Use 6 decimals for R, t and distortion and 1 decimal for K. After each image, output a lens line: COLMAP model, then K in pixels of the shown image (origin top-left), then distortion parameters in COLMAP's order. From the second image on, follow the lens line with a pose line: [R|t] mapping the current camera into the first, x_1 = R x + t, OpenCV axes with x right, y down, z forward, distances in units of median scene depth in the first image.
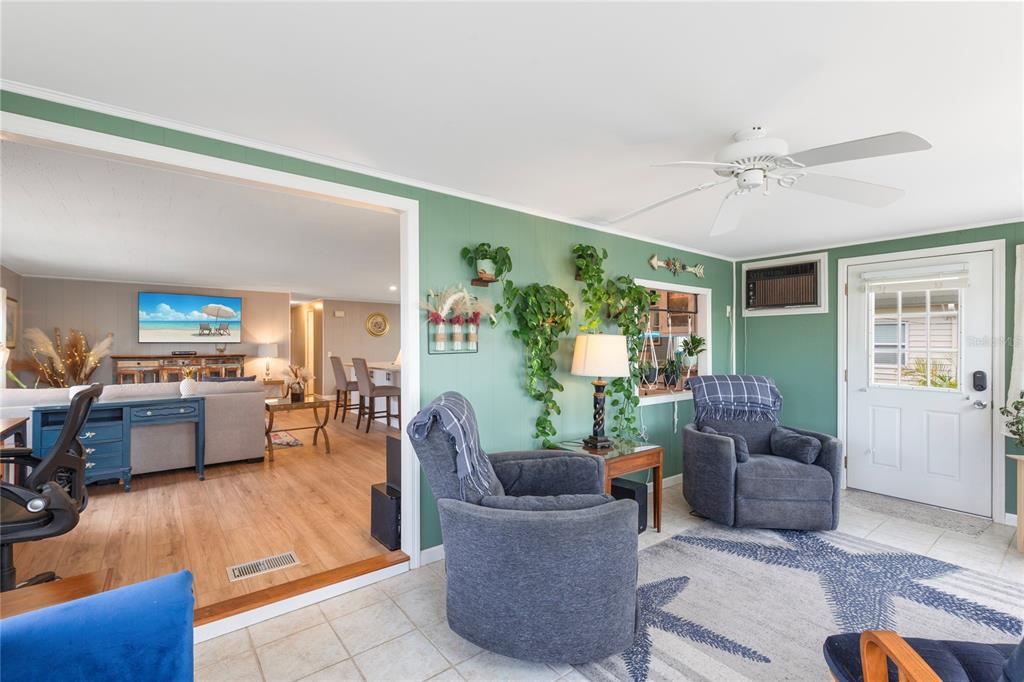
lens RADIAL K [[466.8, 0, 511.2], [0, 466.8, 339.2], [0, 0, 1]] dist [0.008628, -0.000081]
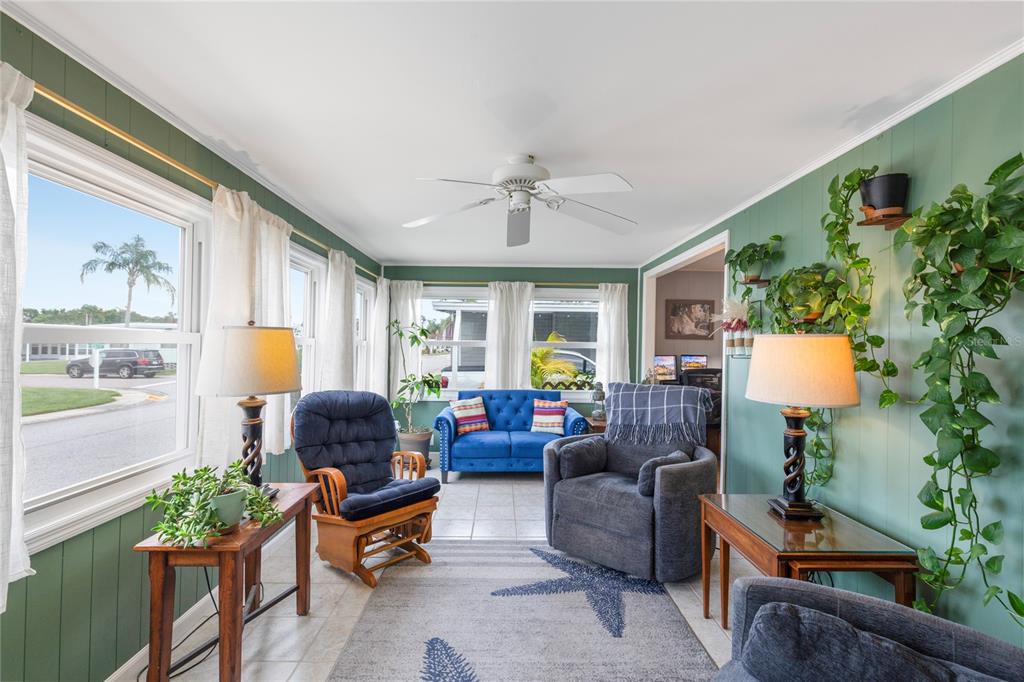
lens RADIAL K [[466.8, 0, 511.5], [0, 466.8, 340.8], [0, 0, 1]] dist [0.008628, -0.000081]
pose [[-0.603430, -0.008169, -0.797374, 1.292764], [-0.009900, 0.999947, -0.002752, -0.000933], [0.797355, 0.006234, -0.603479, 1.519751]]
